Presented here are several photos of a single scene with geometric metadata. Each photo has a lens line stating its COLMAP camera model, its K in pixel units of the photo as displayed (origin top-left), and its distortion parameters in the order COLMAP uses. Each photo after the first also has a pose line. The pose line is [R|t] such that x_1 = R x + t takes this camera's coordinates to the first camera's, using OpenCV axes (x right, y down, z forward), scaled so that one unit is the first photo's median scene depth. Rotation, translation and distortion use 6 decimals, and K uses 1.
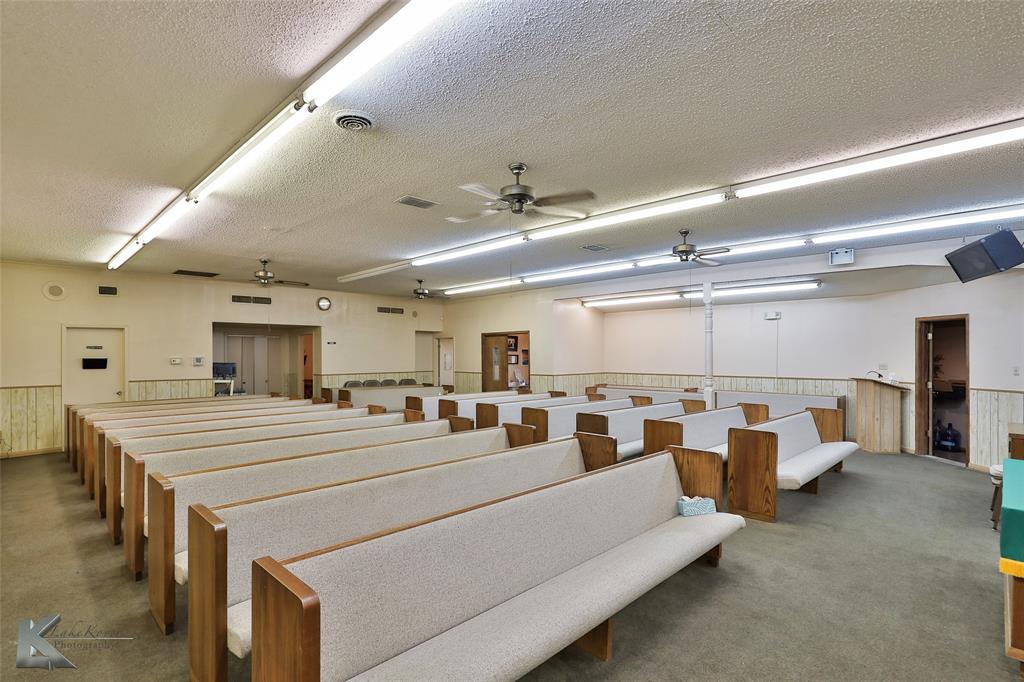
lens RADIAL K [[497.0, 0, 509.3], [0, 497.0, 345.7], [0, 0, 1]] dist [-0.010208, 0.001747]
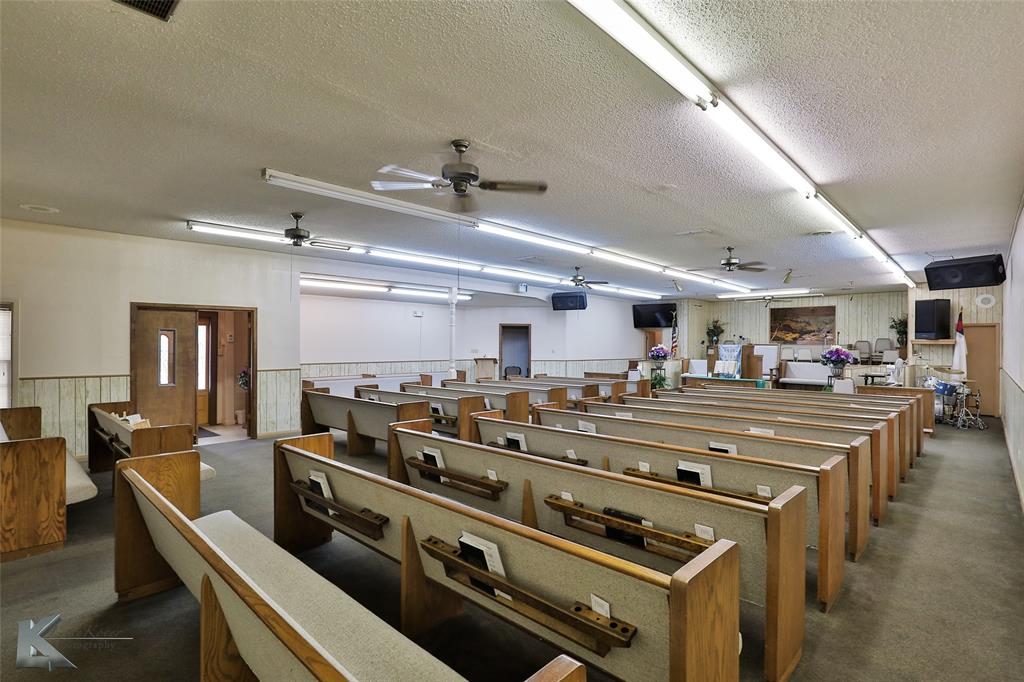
lens RADIAL K [[497.0, 0, 506.7], [0, 497.0, 344.5], [0, 0, 1]] dist [-0.010208, 0.001747]
pose [[-0.002462, -0.000444, 0.999997, -0.731613], [-0.022350, 0.999750, 0.000389, 0.014810], [-0.999747, -0.022349, -0.002472, 0.711941]]
